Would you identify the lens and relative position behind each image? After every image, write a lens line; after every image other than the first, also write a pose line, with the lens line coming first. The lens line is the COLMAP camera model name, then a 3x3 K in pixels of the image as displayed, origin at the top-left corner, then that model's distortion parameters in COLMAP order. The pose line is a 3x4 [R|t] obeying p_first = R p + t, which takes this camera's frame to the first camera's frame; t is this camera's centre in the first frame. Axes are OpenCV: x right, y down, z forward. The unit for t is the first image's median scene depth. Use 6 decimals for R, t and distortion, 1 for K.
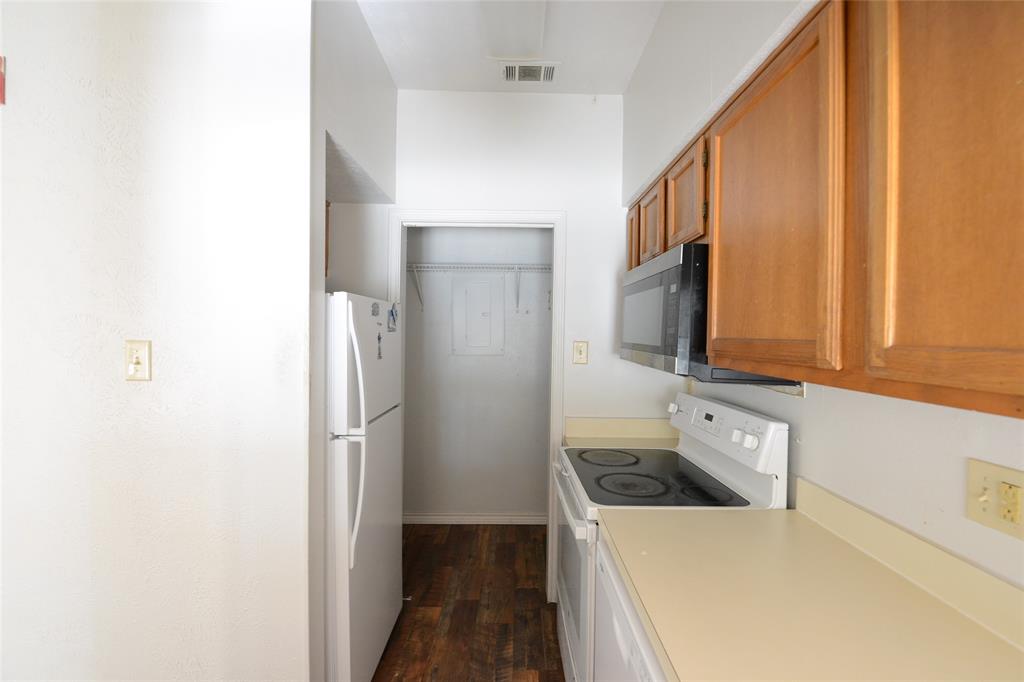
lens RADIAL K [[448.4, 0, 512.3], [0, 448.4, 334.8], [0, 0, 1]] dist [-0.013337, -0.002719]
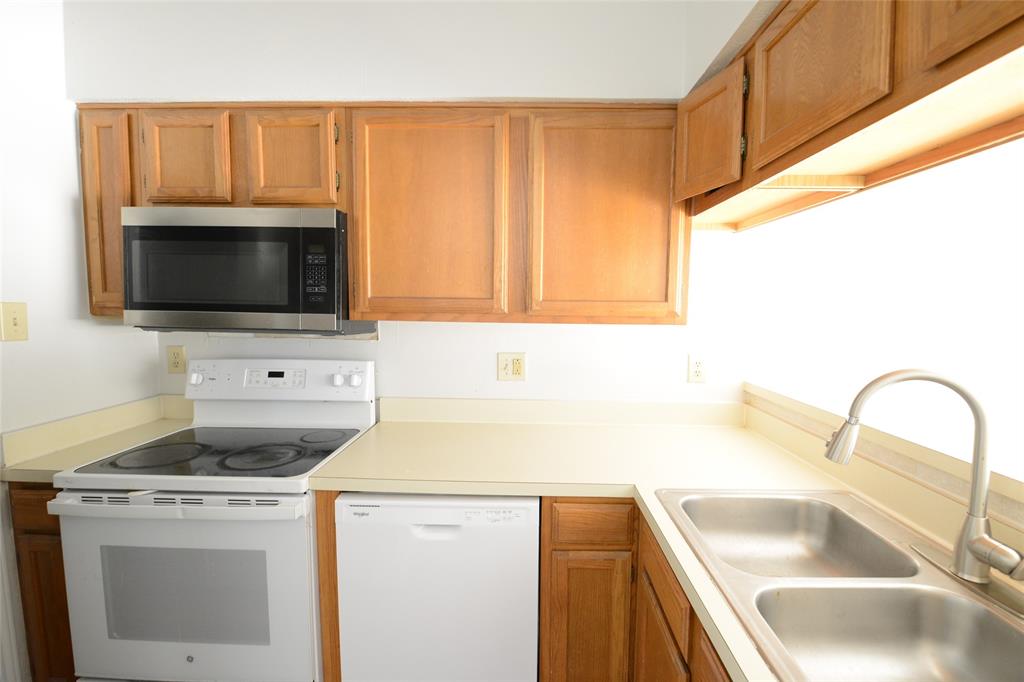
lens RADIAL K [[448.4, 0, 511.5], [0, 448.4, 340.3], [0, 0, 1]] dist [-0.013337, -0.002719]
pose [[0.047855, -0.098633, 0.993973, -0.678628], [-0.007172, 0.995053, 0.099085, 0.002217], [-0.998829, -0.011871, 0.046911, 0.515582]]
